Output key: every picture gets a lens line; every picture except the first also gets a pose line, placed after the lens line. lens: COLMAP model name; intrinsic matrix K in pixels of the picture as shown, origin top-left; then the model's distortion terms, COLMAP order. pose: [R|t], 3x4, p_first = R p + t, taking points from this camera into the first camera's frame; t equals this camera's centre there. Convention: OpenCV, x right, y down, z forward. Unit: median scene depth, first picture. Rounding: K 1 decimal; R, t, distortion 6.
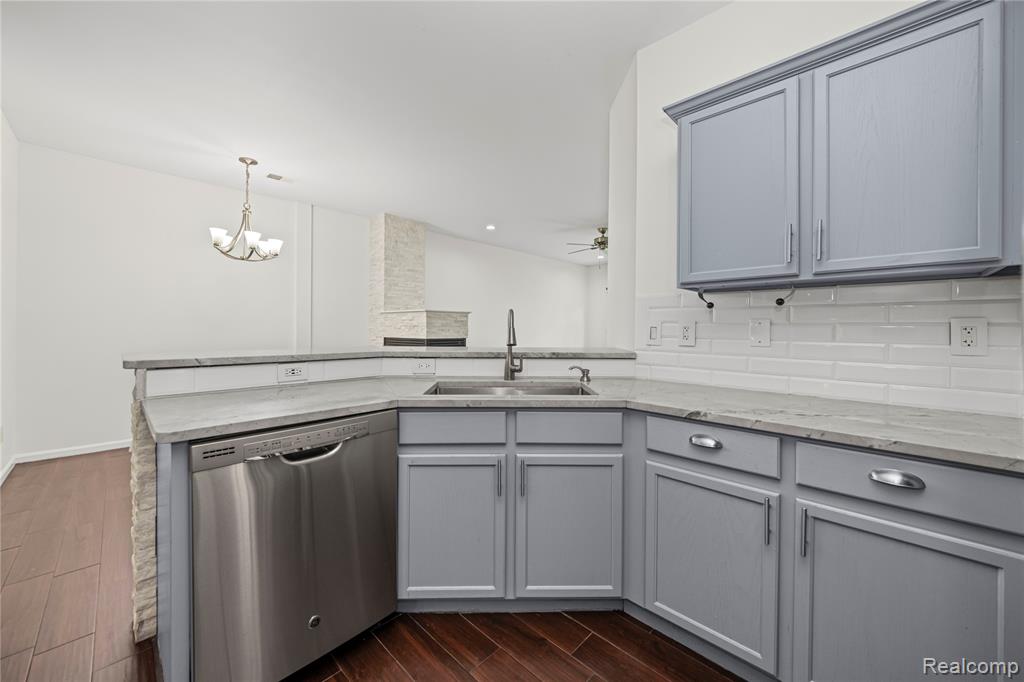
lens RADIAL K [[380.4, 0, 510.7], [0, 380.4, 327.3], [0, 0, 1]] dist [0.000331, 0.000003]
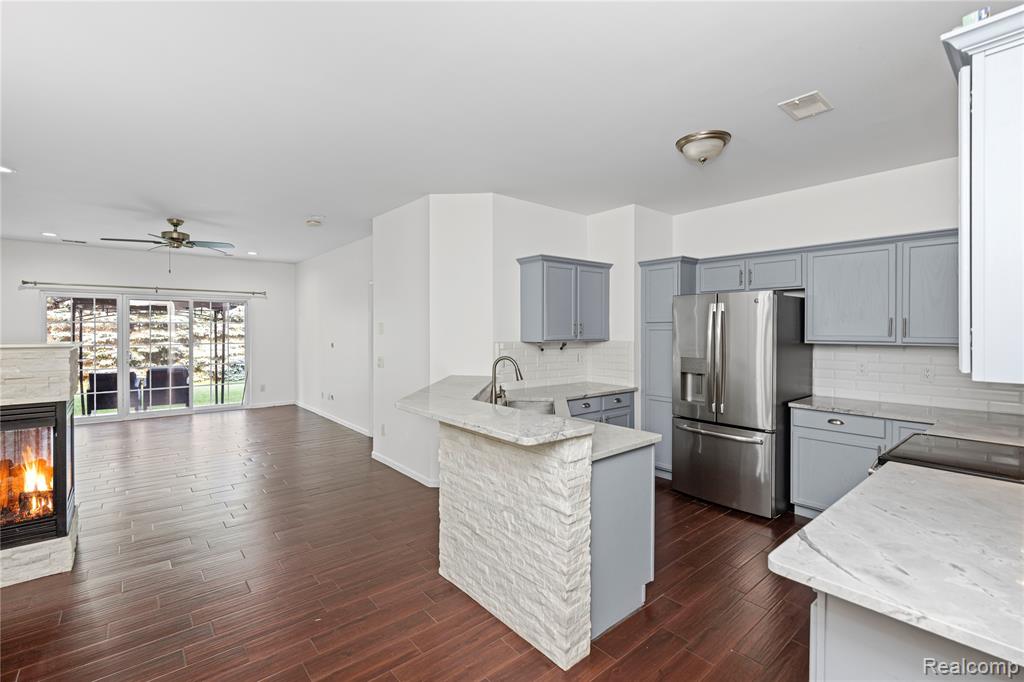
lens RADIAL K [[458.1, 0, 509.7], [0, 458.1, 334.5], [0, 0, 1]] dist [0.002617, -0.000451]
pose [[0.106283, -0.019543, 0.994144, -0.671850], [-0.001562, 0.999802, 0.019821, -0.063530], [-0.994335, -0.003660, 0.106231, 0.296955]]
